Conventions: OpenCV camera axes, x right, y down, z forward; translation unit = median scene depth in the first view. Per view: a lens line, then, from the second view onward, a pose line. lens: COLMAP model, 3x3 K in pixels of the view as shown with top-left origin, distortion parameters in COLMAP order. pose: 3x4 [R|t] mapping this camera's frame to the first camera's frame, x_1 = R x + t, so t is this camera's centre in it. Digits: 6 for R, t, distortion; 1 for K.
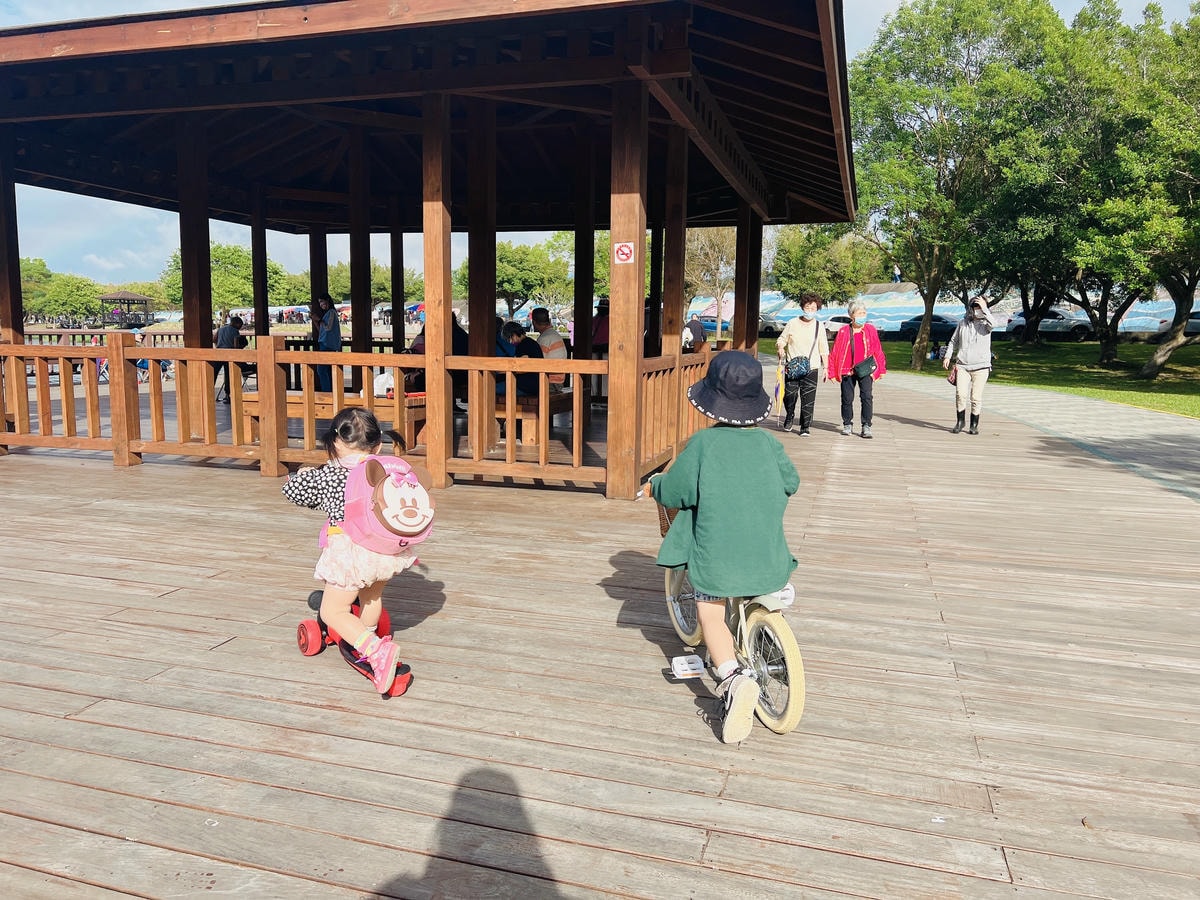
lens RADIAL K [[877.3, 0, 600.0], [0, 877.3, 450.0], [0, 0, 1]] dist [0.005640, 0.001967]
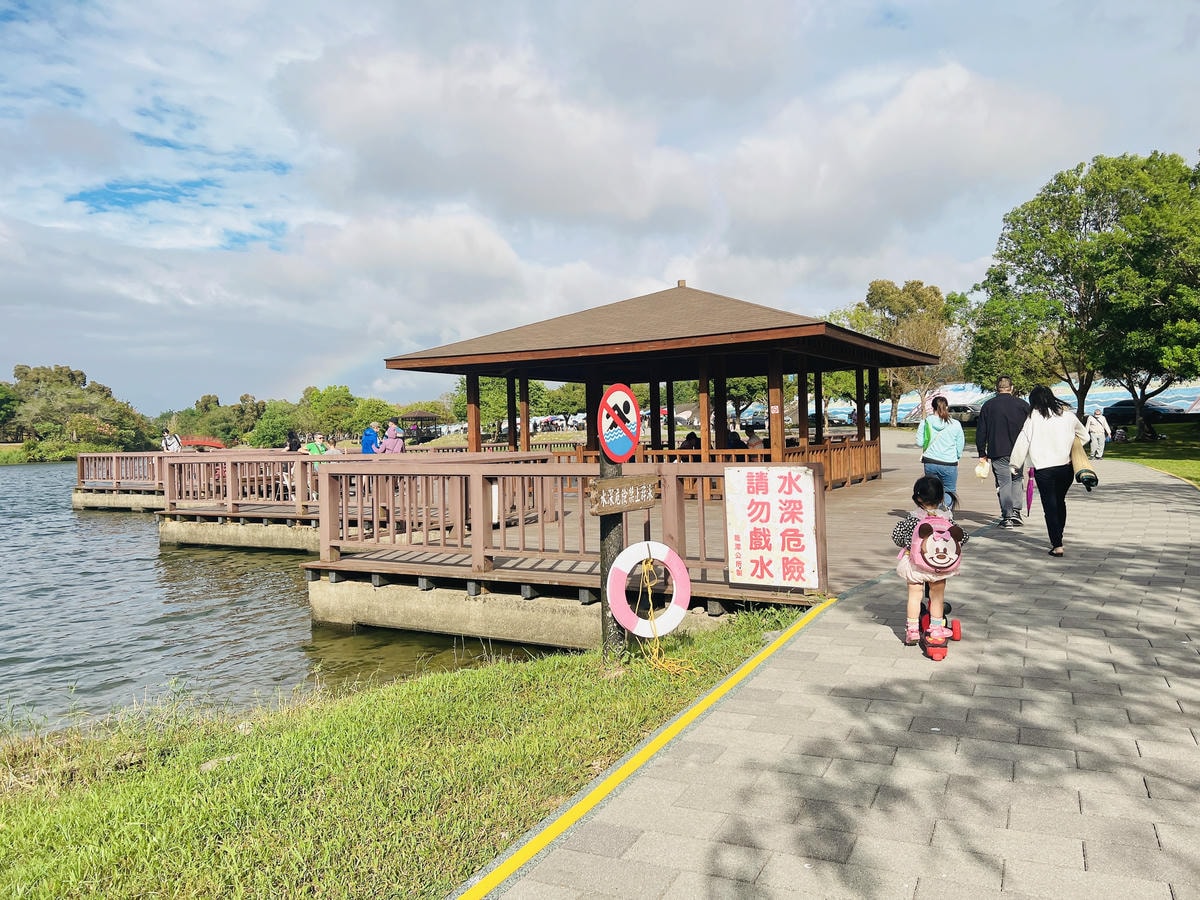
lens RADIAL K [[877.3, 0, 600.0], [0, 877.3, 450.0], [0, 0, 1]] dist [0.005640, 0.001967]
pose [[0.966162, -0.034523, -0.255615, 0.015205], [0.005899, 0.993701, -0.111909, 0.015157], [0.257868, 0.106614, 0.960280, -0.130307]]
